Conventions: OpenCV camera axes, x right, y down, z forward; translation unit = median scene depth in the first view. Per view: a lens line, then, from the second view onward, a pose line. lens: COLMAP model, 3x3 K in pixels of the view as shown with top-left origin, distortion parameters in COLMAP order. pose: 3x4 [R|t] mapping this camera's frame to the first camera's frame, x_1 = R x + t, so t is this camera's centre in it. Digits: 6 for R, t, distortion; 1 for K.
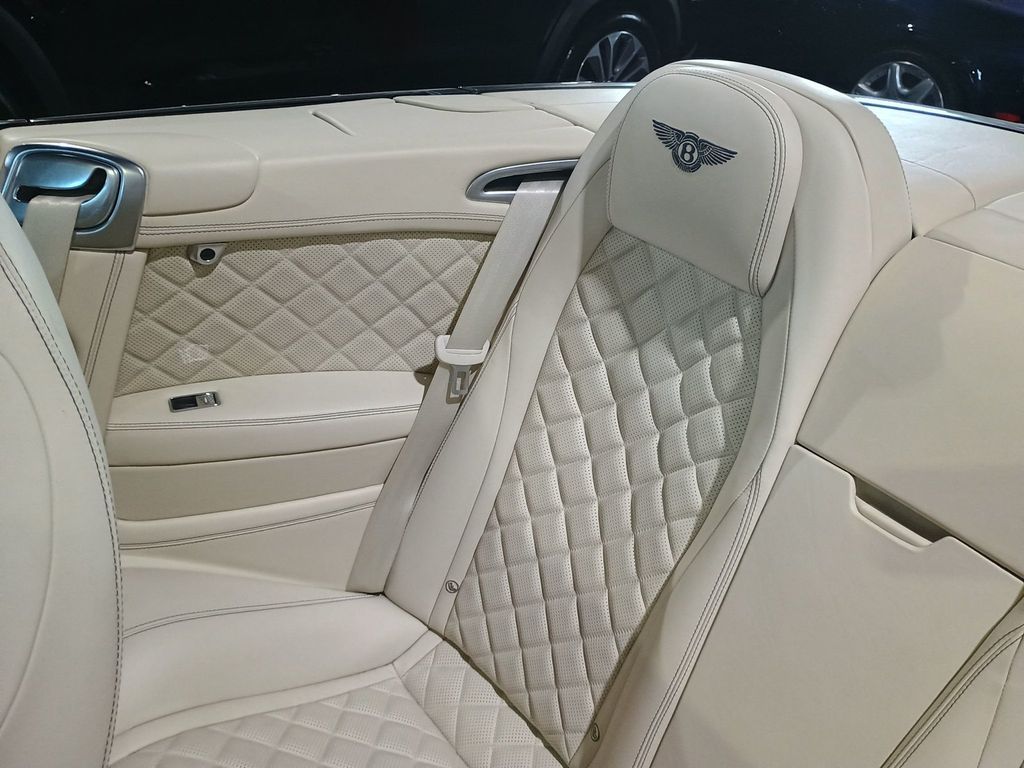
lens RADIAL K [[891.0, 0, 512.6], [0, 891.0, 381.8], [0, 0, 1]] dist [0.049827, -0.069545]
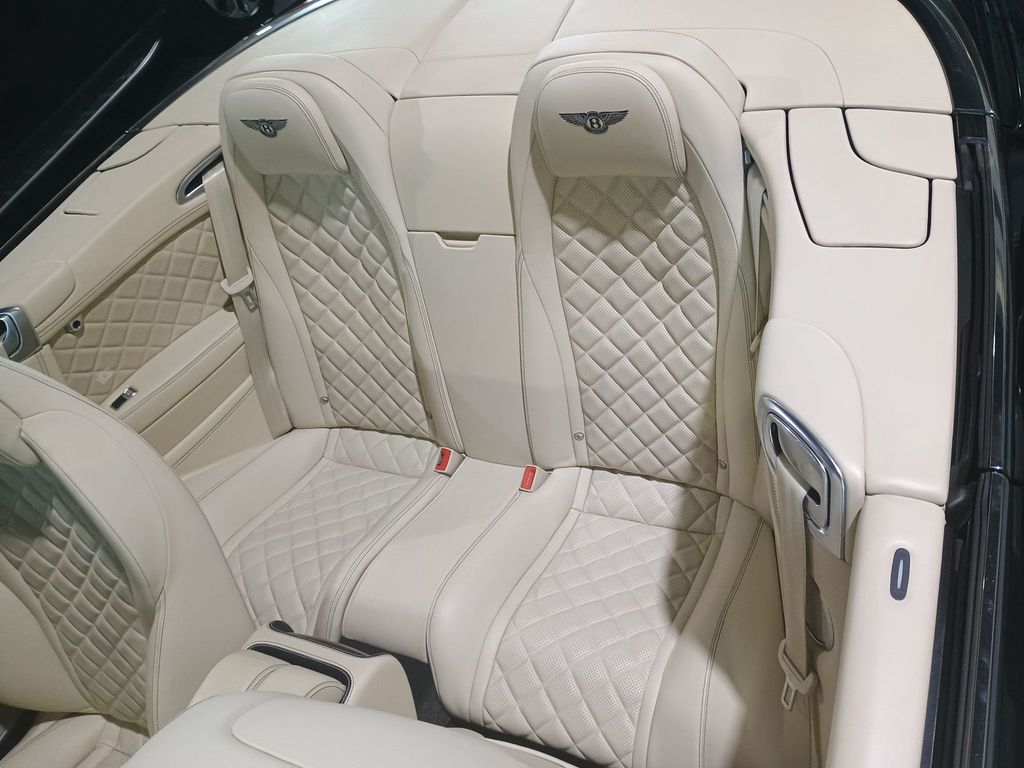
lens RADIAL K [[891.0, 0, 524.7], [0, 891.0, 401.2], [0, 0, 1]] dist [0.049827, -0.069545]
pose [[0.813695, -0.578411, 0.057799, 0.159524], [0.545044, 0.793737, 0.270016, -0.018890], [-0.202057, -0.188208, 0.961119, -0.782623]]
